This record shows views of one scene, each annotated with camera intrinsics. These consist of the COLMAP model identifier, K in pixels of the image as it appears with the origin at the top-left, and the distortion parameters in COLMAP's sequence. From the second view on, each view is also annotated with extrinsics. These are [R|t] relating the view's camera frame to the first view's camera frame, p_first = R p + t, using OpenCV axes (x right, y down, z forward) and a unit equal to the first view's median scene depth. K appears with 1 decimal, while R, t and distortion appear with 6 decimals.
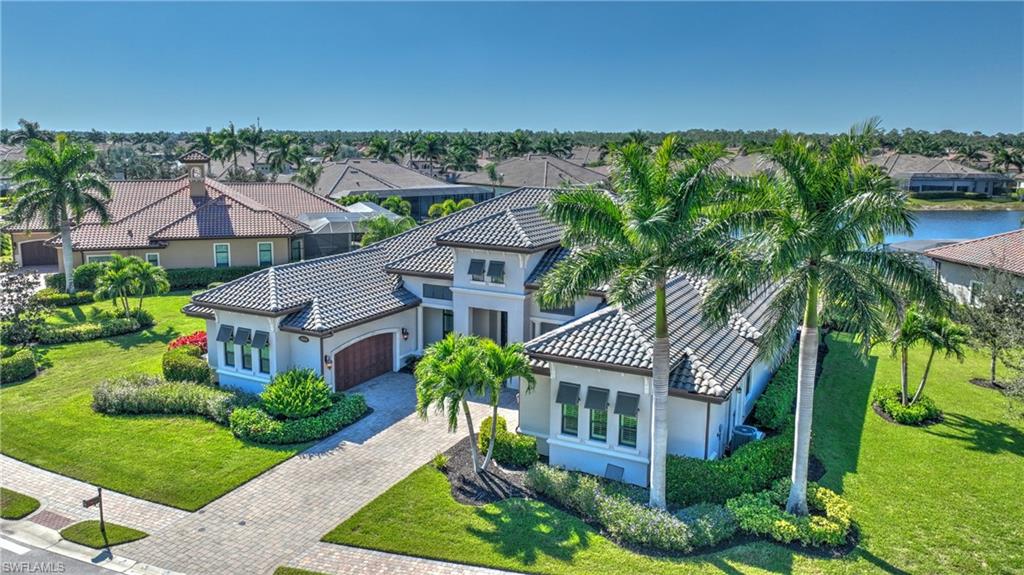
lens RADIAL K [[738.3, 0, 514.1], [0, 738.3, 281.1], [0, 0, 1]] dist [0.004834, 0.001243]
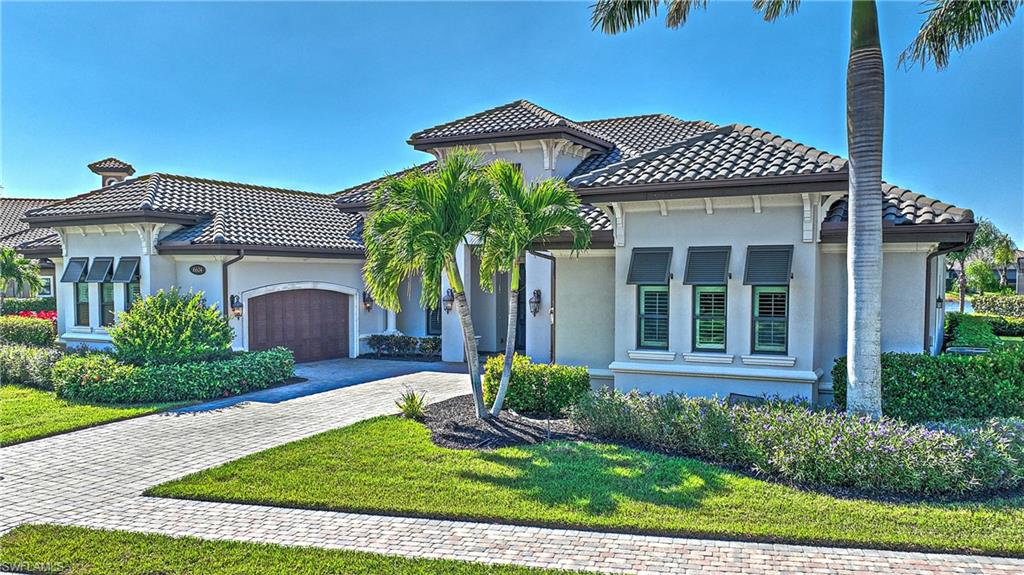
lens RADIAL K [[819.2, 0, 508.8], [0, 819.2, 339.5], [0, 0, 1]] dist [0.009104, 0.002130]
pose [[0.999891, -0.012301, -0.008194, -0.025142], [0.011409, 0.994808, -0.101130, 0.268360], [0.009396, 0.101025, 0.994839, 0.418473]]
